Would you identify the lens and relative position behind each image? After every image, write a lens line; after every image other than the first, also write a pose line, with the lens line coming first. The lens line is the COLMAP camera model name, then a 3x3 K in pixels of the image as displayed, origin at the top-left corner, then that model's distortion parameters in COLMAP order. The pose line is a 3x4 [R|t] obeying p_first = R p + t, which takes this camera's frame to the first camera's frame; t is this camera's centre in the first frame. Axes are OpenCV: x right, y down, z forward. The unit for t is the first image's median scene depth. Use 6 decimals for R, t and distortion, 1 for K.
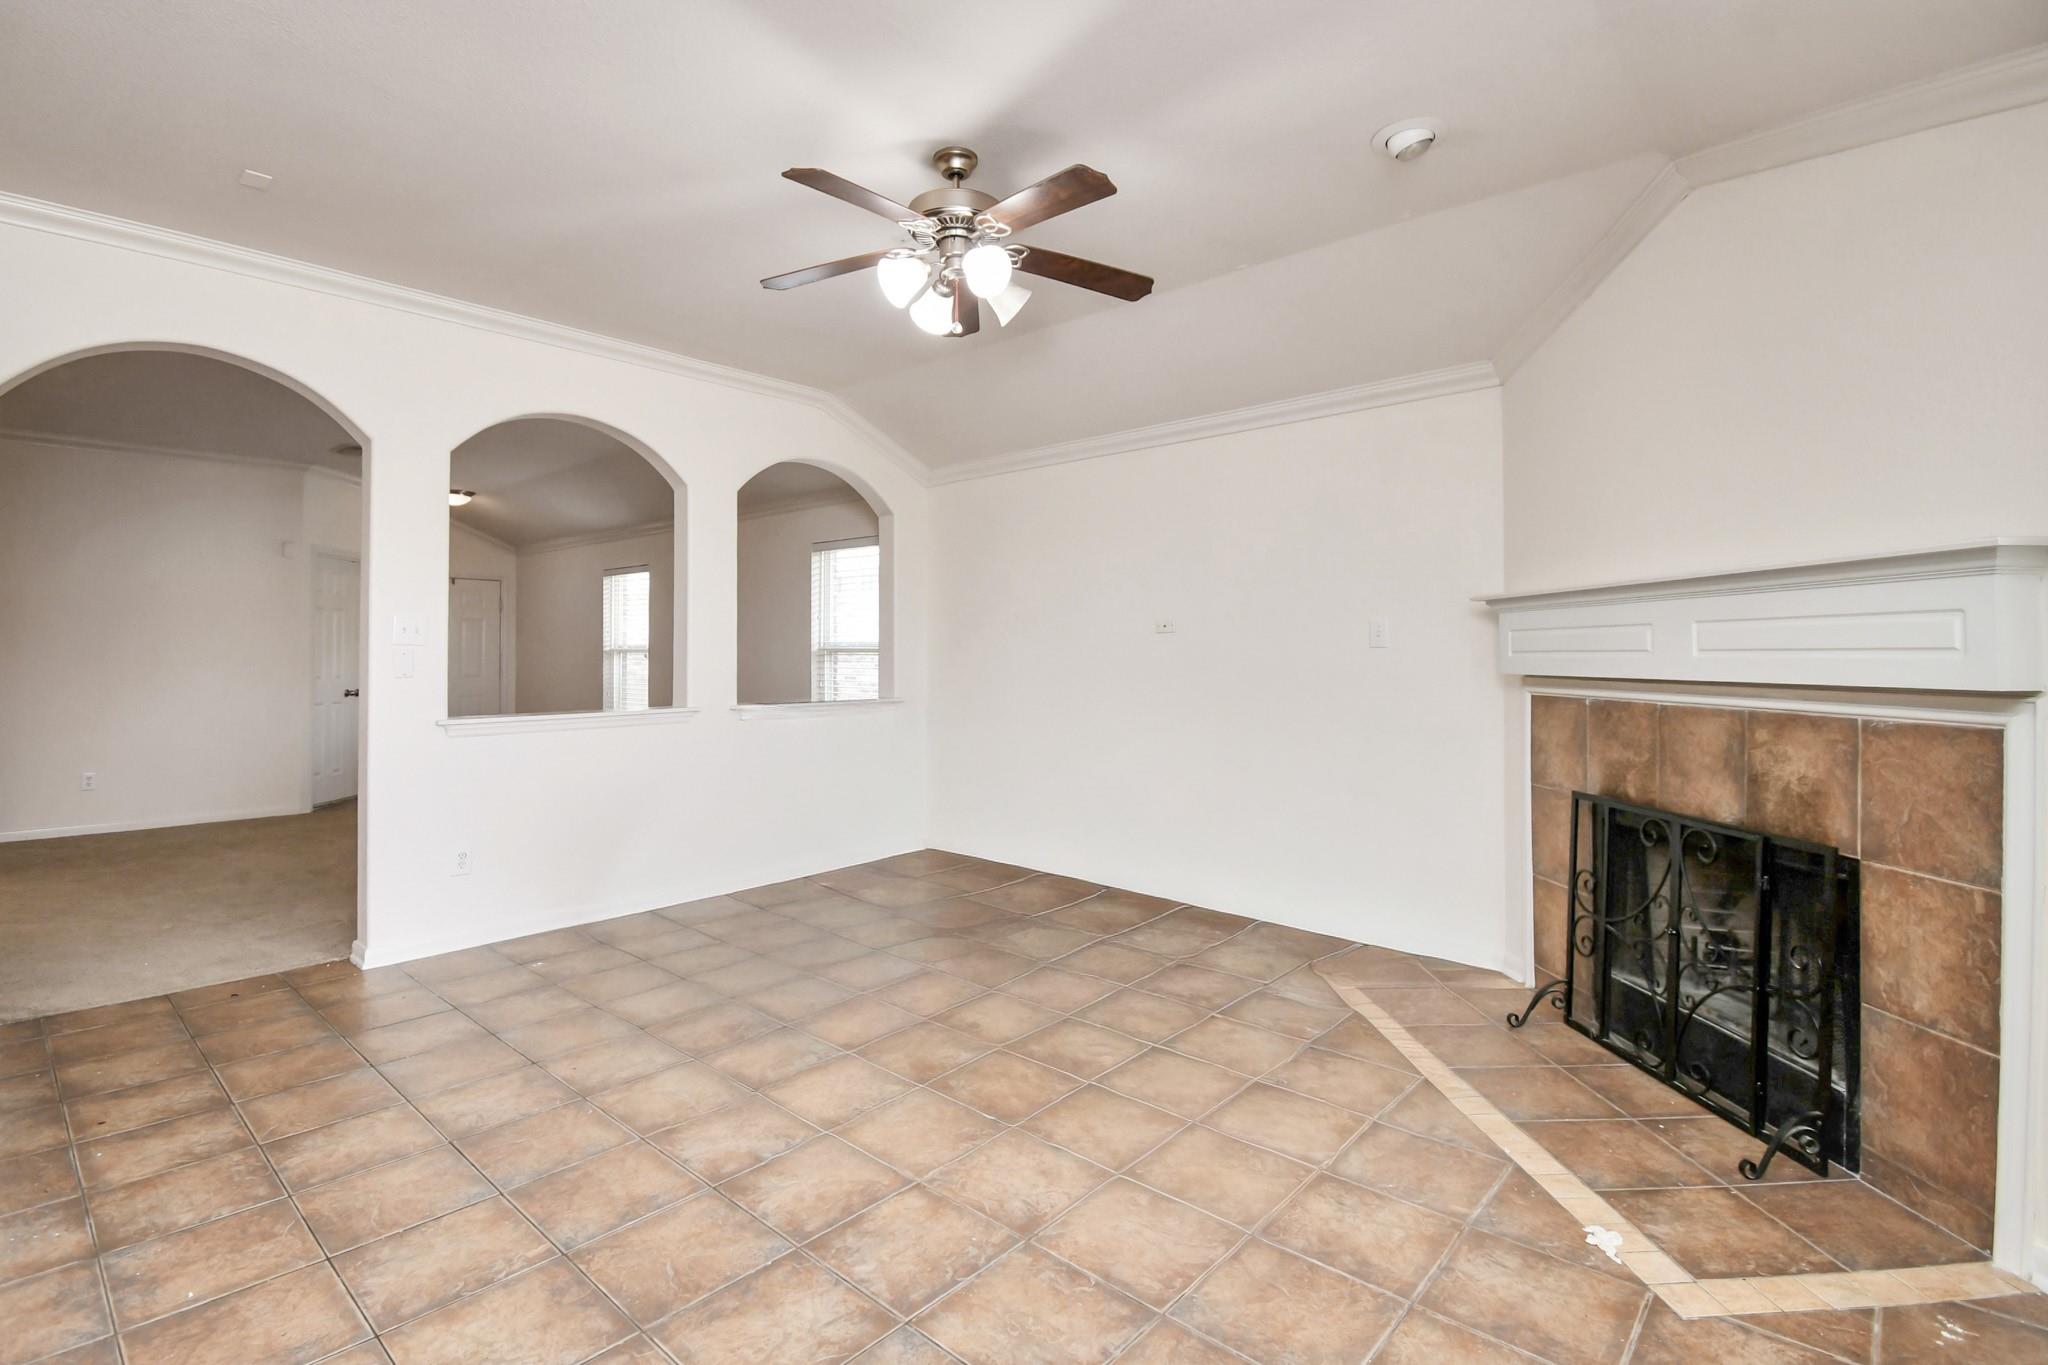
lens RADIAL K [[956.8, 0, 1018.0], [0, 956.8, 637.7], [0, 0, 1]] dist [0.014155, -0.020273]
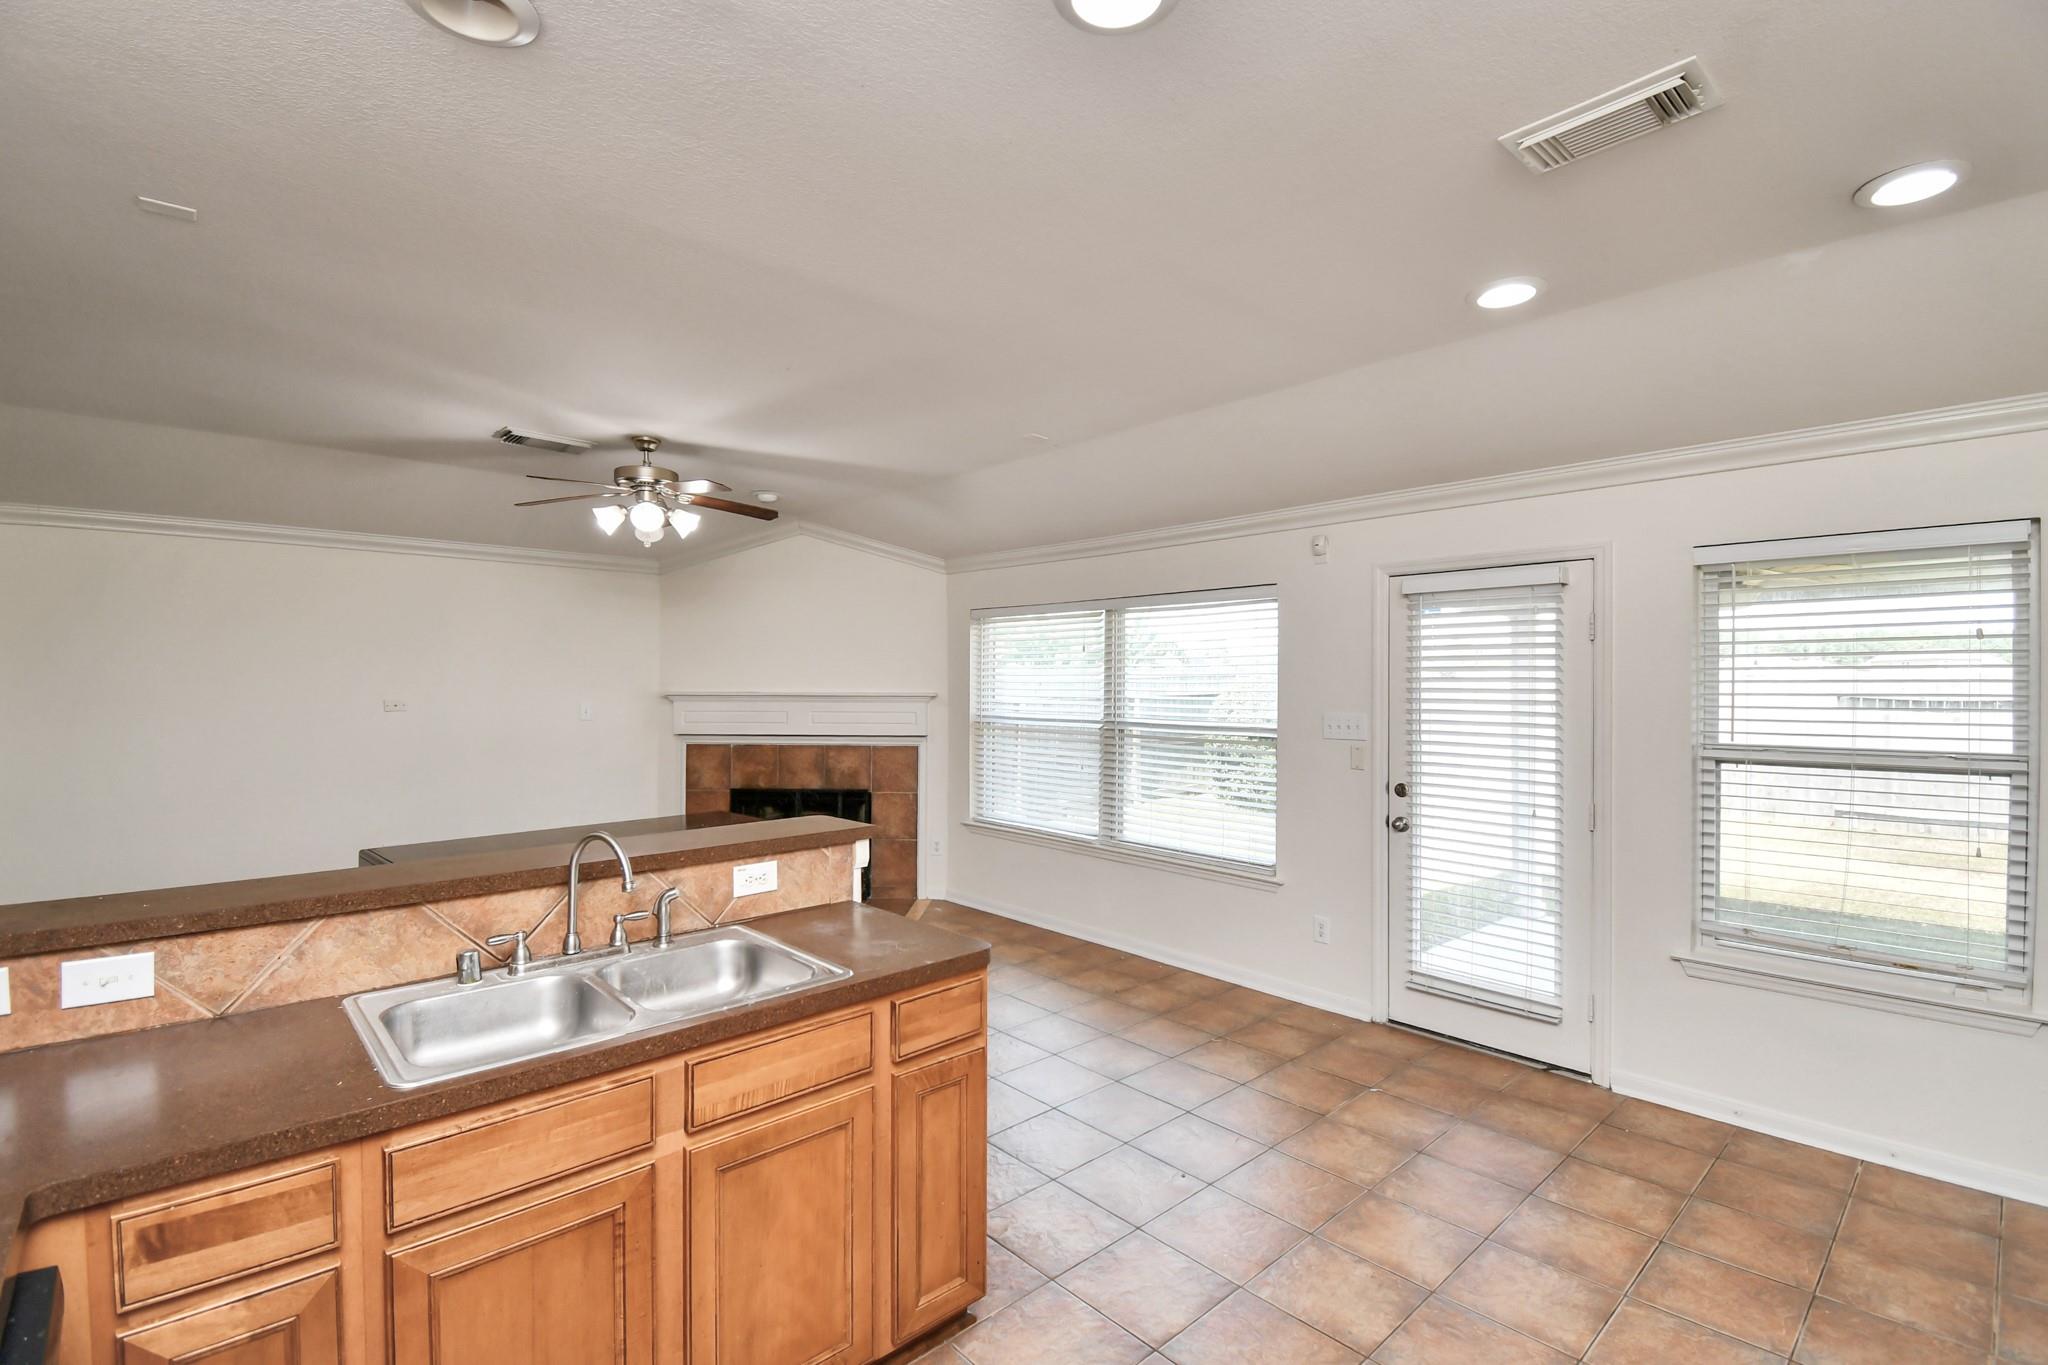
lens RADIAL K [[911.7, 0, 1020.2], [0, 911.7, 687.8], [0, 0, 1]] dist [0.017842, -0.023003]
pose [[0.091903, -0.004798, 0.995756, -1.669980], [-0.022397, 0.999725, 0.006884, -0.110078], [-0.995516, -0.022935, 0.091770, 0.232839]]
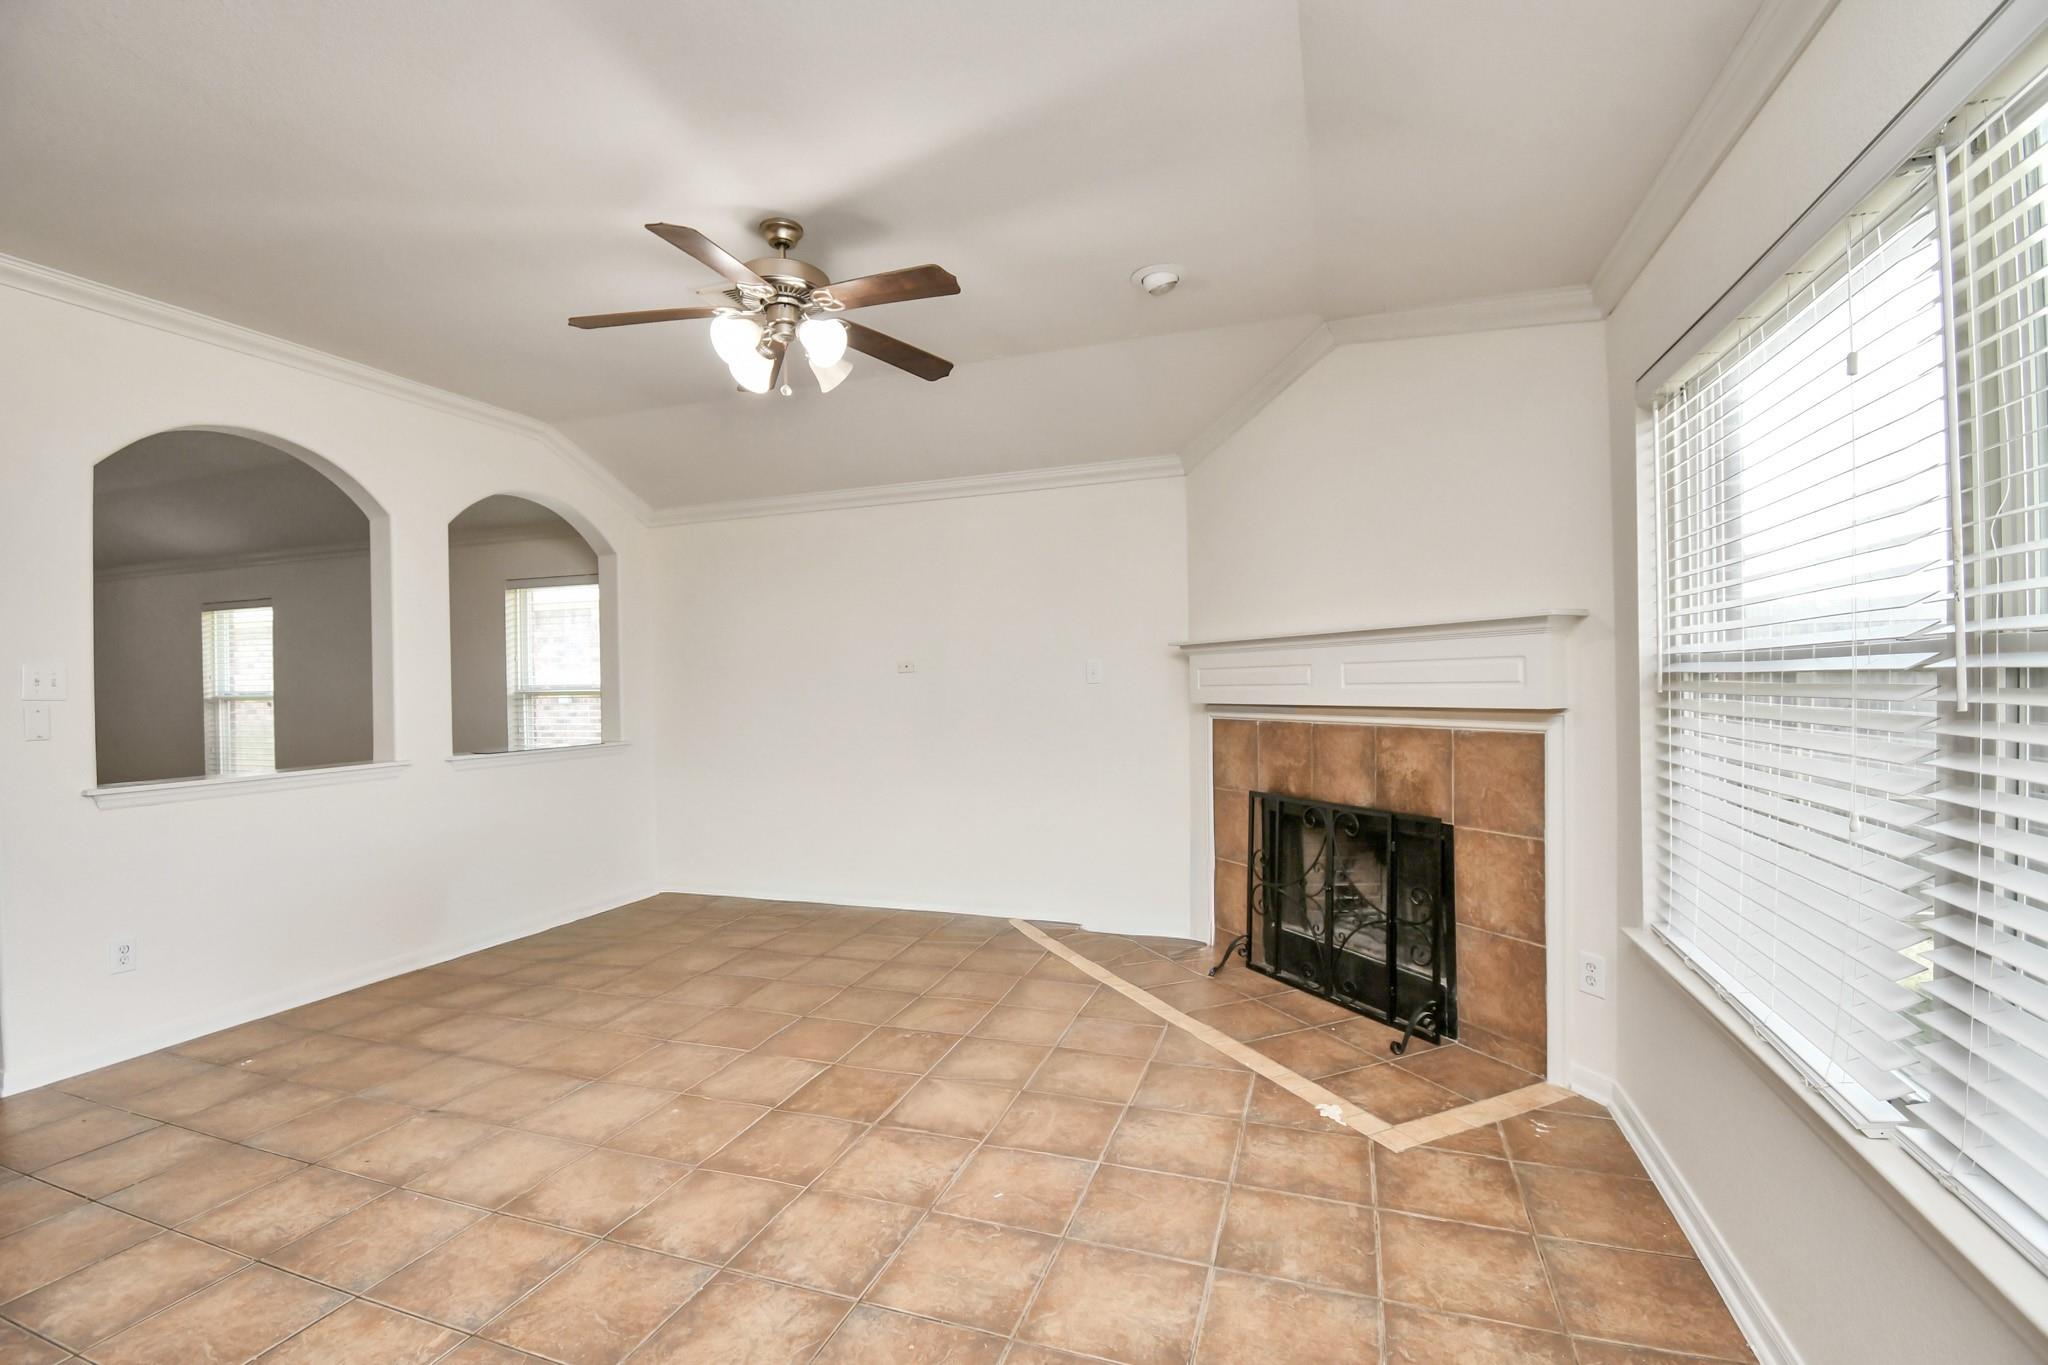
lens RADIAL K [[895.2, 0, 1015.8], [0, 895.2, 687.4], [0, 0, 1]] dist [0.023723, -0.029273]
pose [[0.925840, -0.018963, 0.377440, -0.222796], [0.012168, 0.999718, 0.020379, -0.013863], [-0.377720, -0.014275, 0.925810, -0.020529]]
